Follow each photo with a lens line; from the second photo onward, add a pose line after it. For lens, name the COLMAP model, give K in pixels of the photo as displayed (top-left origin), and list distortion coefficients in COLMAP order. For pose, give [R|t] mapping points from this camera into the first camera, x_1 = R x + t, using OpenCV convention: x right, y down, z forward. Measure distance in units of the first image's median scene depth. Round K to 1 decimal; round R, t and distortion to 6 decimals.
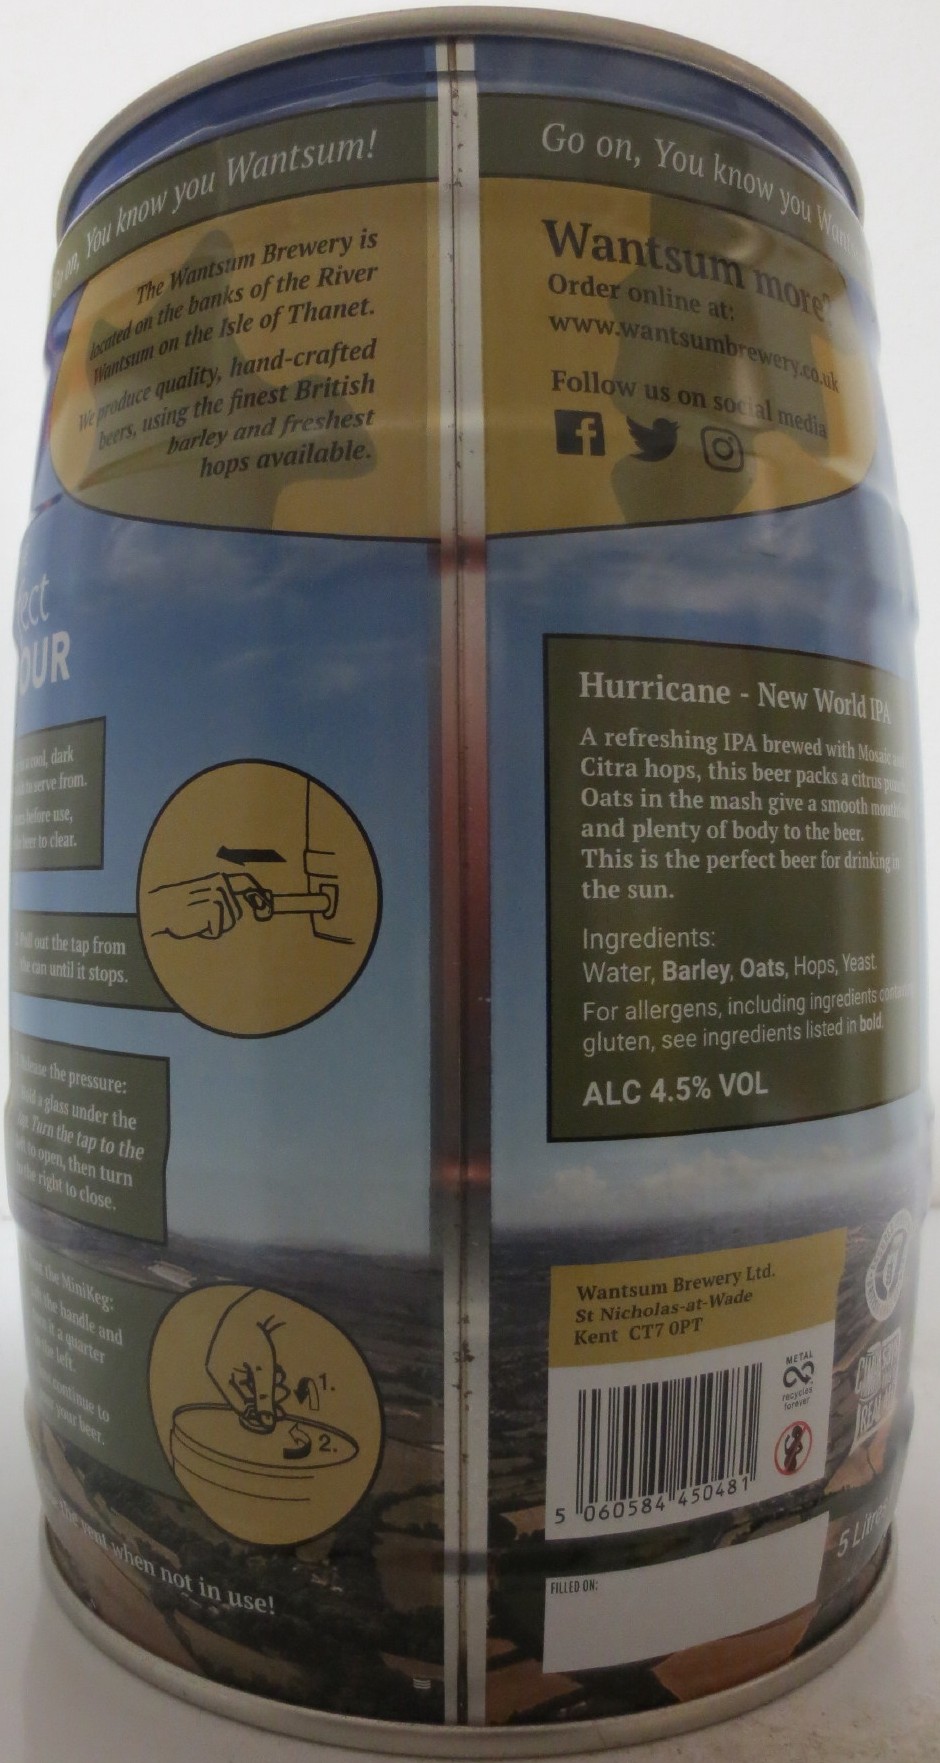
lens RADIAL K [[1309.4, 0, 387.6], [0, 1309.4, 879.9], [0, 0, 1]] dist [-0.074422, 0.003799]
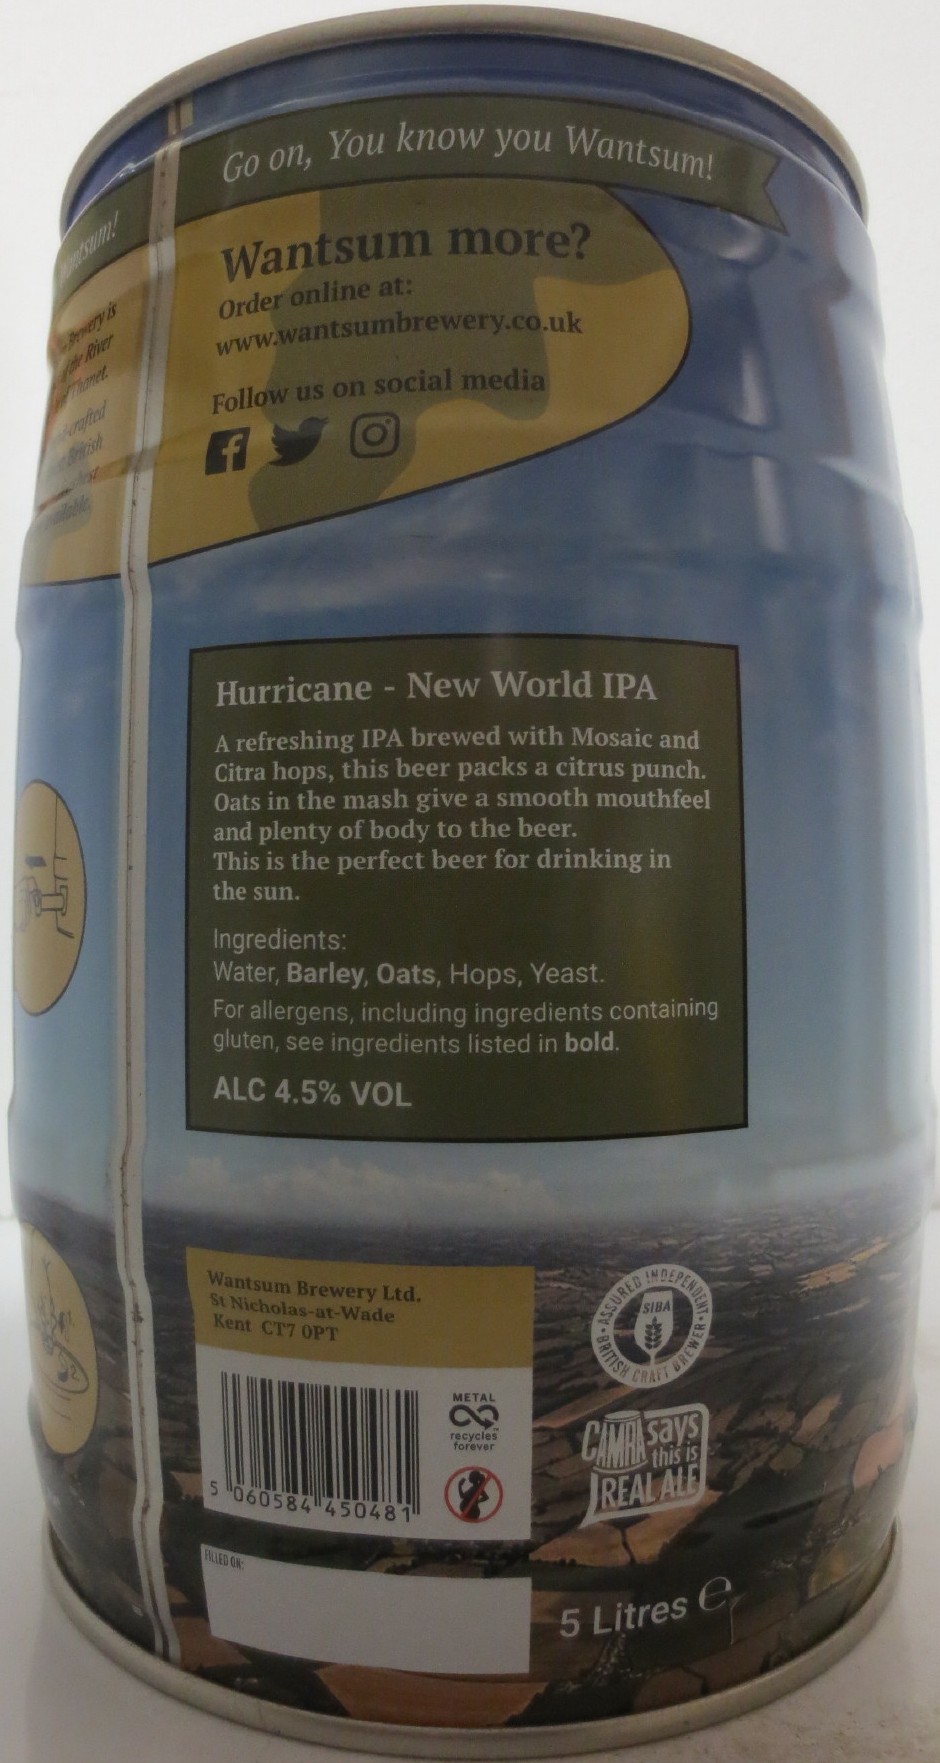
lens RADIAL K [[1309.4, 0, 400.3], [0, 1309.4, 881.7], [0, 0, 1]] dist [-0.074422, 0.003799]
pose [[0.833296, -0.001502, -0.552825, 0.828094], [0.003765, 0.999989, 0.002958, -0.002719], [0.552815, -0.004546, 0.833292, 0.206856]]
